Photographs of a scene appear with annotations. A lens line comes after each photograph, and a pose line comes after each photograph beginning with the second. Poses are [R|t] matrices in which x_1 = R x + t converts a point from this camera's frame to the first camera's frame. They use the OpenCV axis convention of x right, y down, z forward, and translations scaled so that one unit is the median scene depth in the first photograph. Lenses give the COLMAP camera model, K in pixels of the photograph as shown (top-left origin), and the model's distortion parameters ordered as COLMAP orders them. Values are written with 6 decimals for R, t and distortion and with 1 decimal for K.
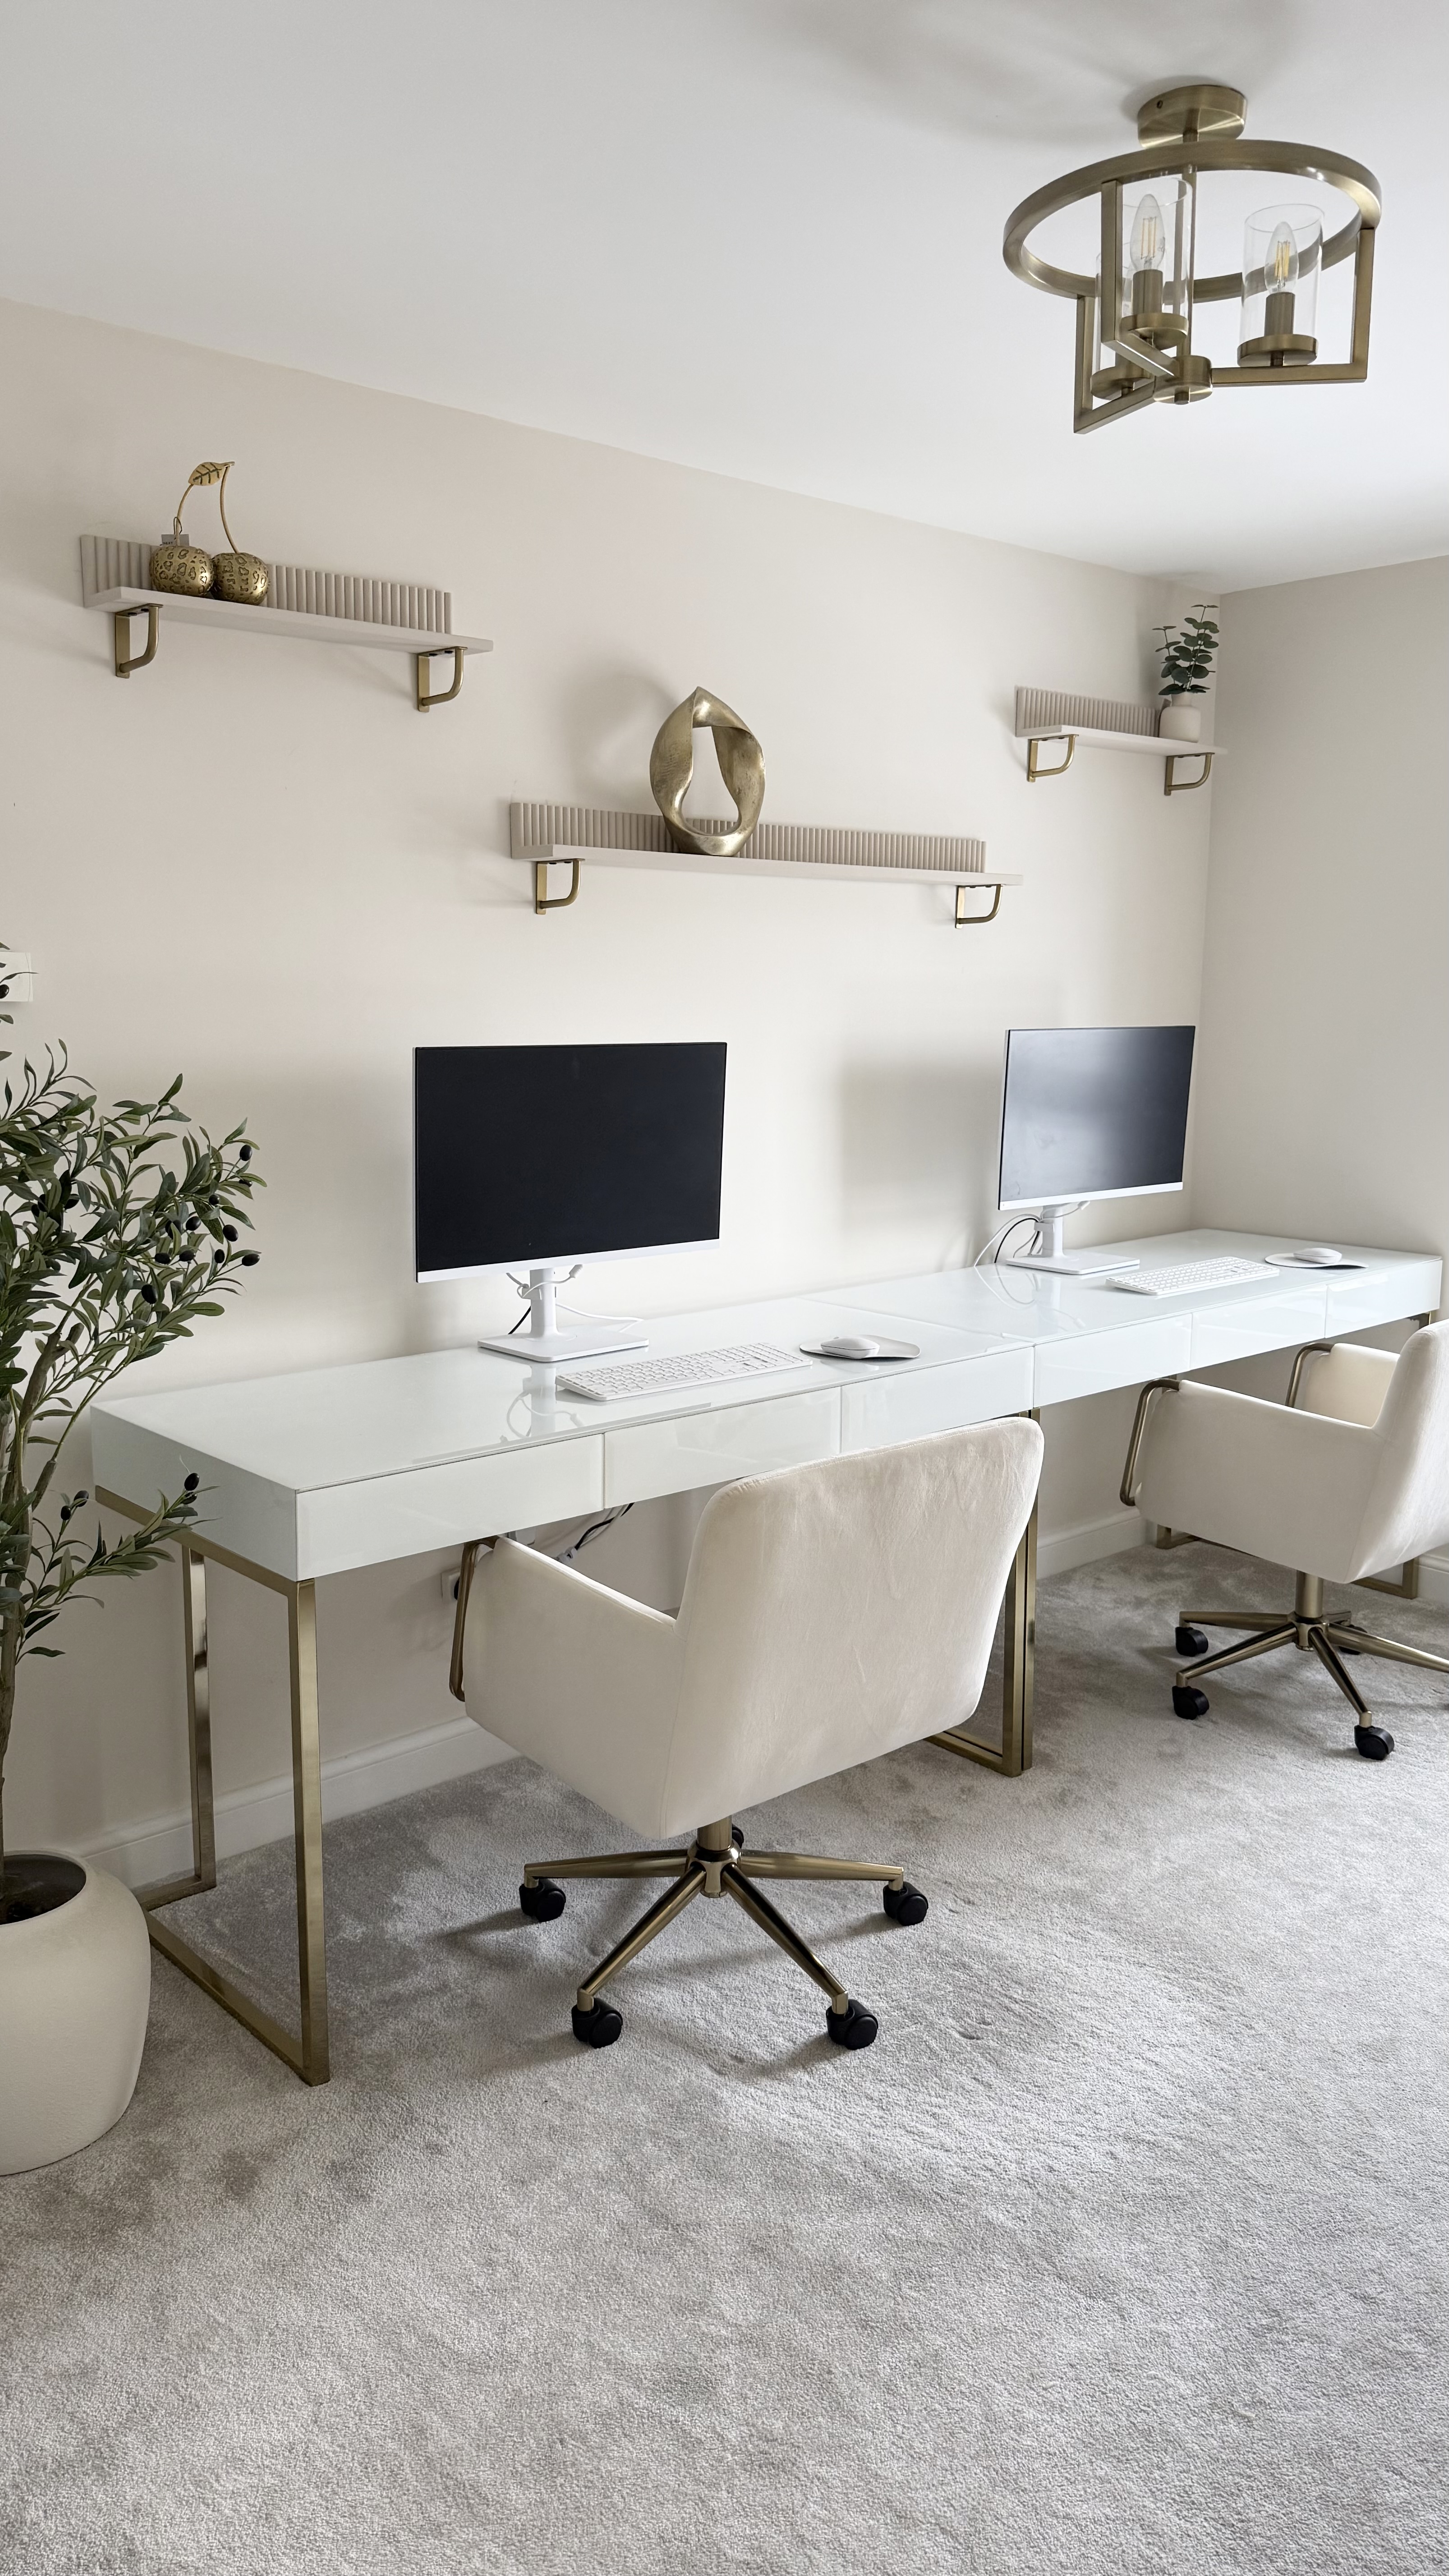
lens RADIAL K [[1820.4, 0, 724.5], [0, 1820.4, 1288.0], [0, 0, 1]] dist [-0.001278, -0.003911]
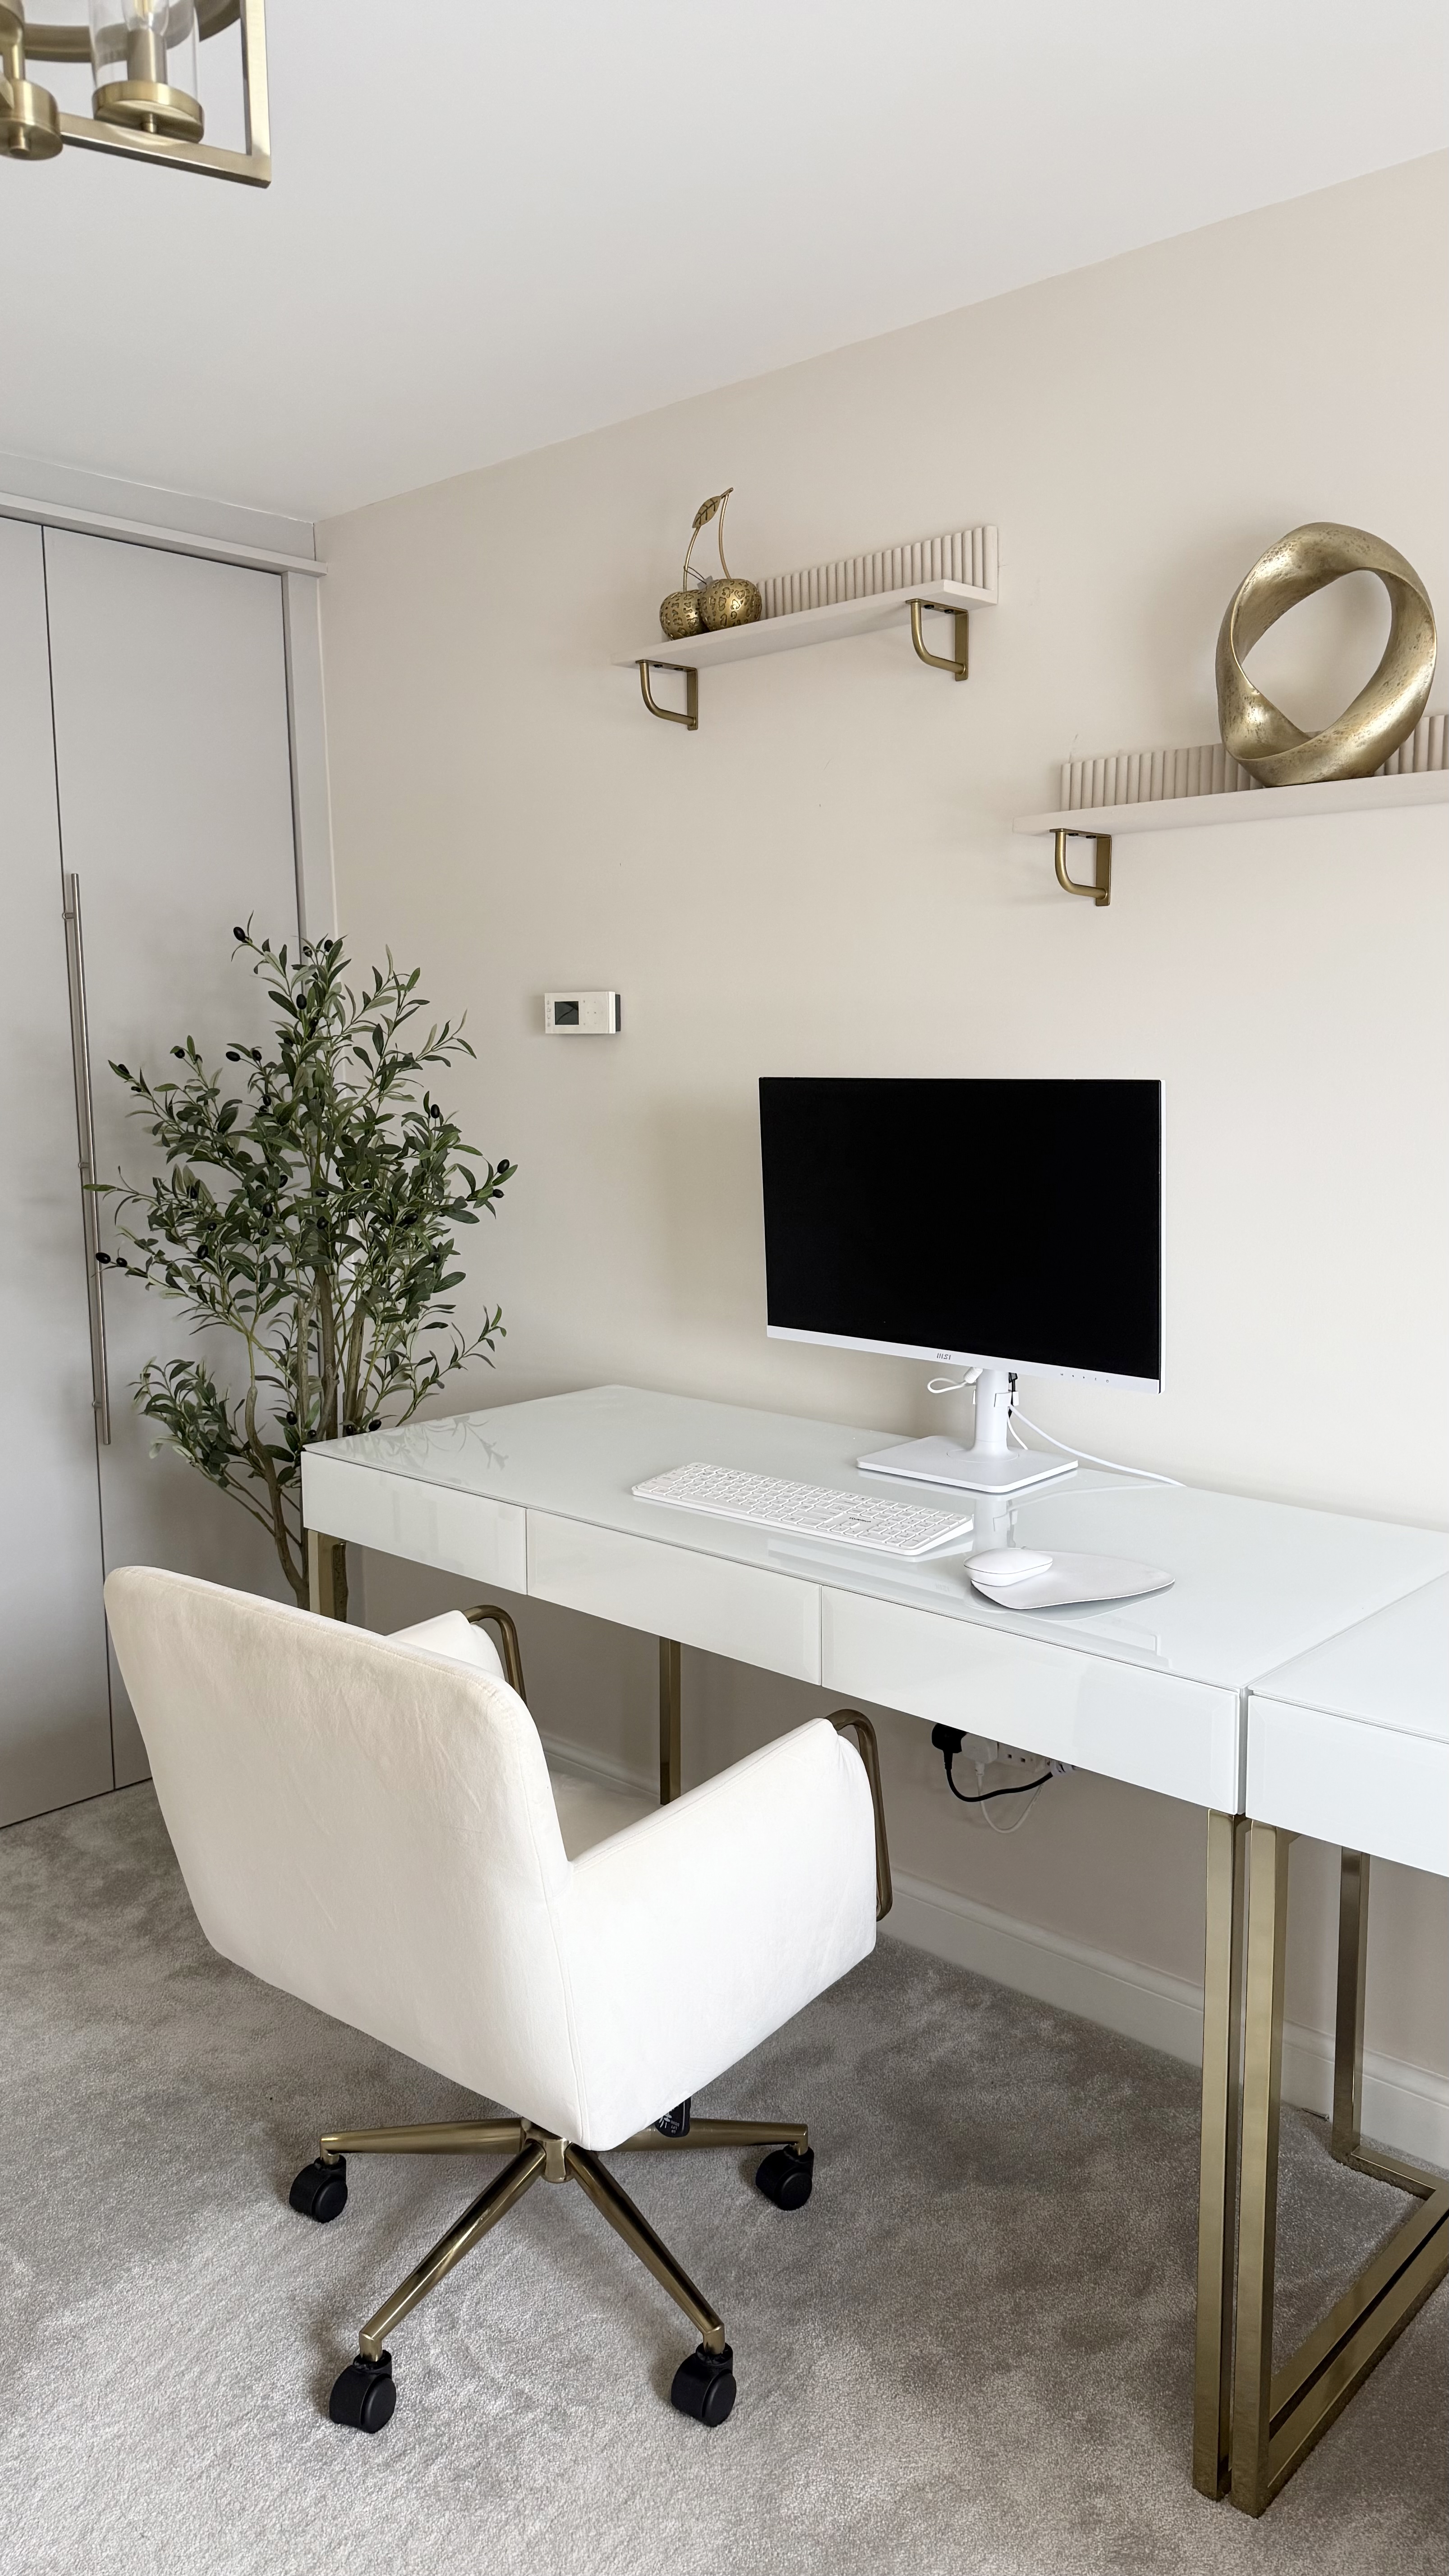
lens RADIAL K [[1820.4, 0, 724.5], [0, 1820.4, 1288.0], [0, 0, 1]] dist [-0.001278, -0.003911]
pose [[0.103463, 0.128237, -0.986332, 0.699426], [-0.141997, 0.983401, 0.112961, -0.124124], [0.984445, 0.128369, 0.119955, 0.850679]]
